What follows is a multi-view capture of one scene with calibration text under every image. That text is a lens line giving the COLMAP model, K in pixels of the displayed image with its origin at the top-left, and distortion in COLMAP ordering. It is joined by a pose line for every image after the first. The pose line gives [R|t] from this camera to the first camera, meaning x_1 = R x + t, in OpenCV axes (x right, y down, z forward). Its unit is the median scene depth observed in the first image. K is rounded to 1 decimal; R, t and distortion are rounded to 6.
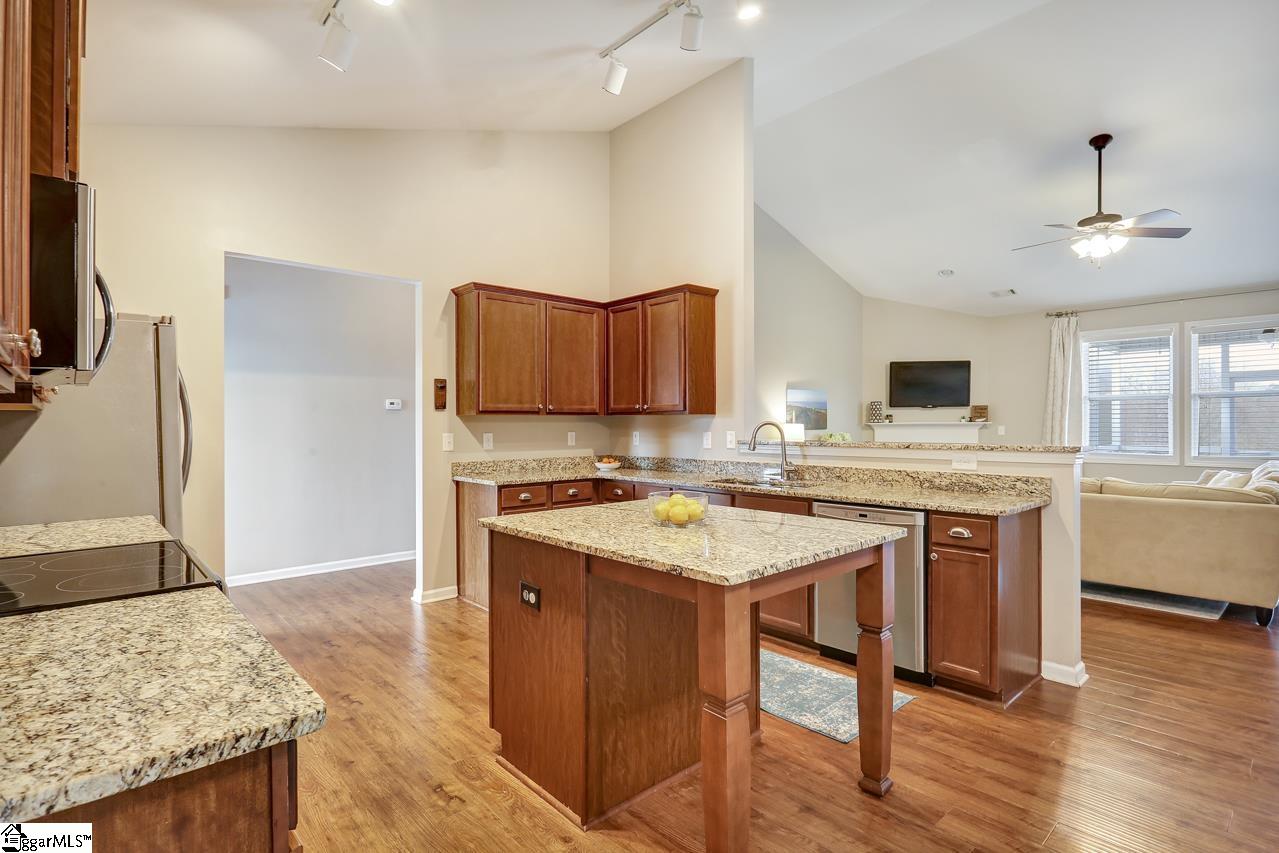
lens RADIAL K [[625.2, 0, 633.4], [0, 625.2, 423.1], [0, 0, 1]] dist [0.000308, 0.000038]
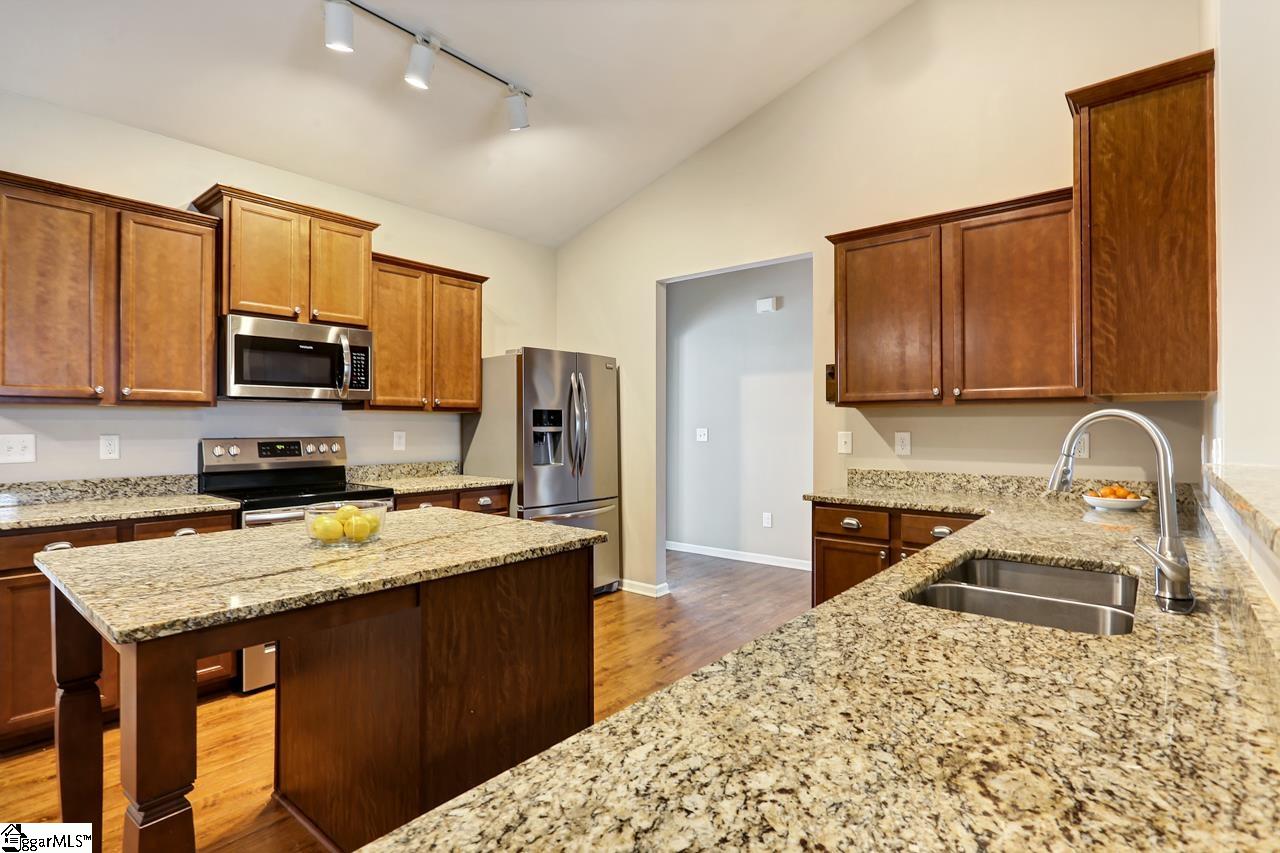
lens RADIAL K [[627.8, 0, 638.2], [0, 627.8, 421.2], [0, 0, 1]] dist [-0.000181, -0.000051]
pose [[0.143331, -0.003568, -0.989668, 0.441268], [0.000543, 0.999994, -0.003527, 0.005456], [0.989675, -0.000032, 0.143332, 0.600562]]
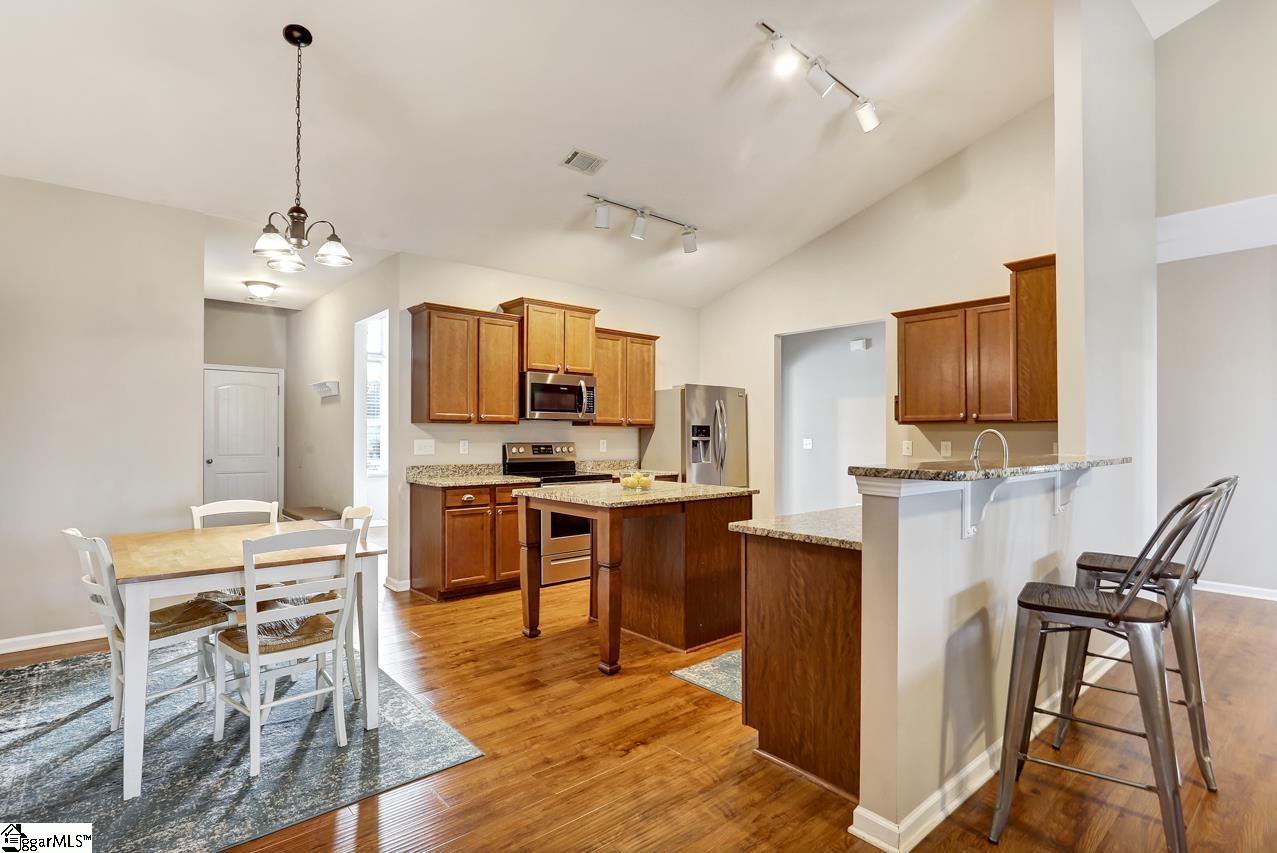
lens RADIAL K [[624.3, 0, 632.5], [0, 624.3, 423.2], [0, 0, 1]] dist [0.000308, 0.000038]
pose [[-0.027649, -0.017789, -0.999459, 0.860300], [-0.003236, 0.999838, -0.017707, 0.005102], [0.999612, 0.002745, -0.027702, 0.494307]]
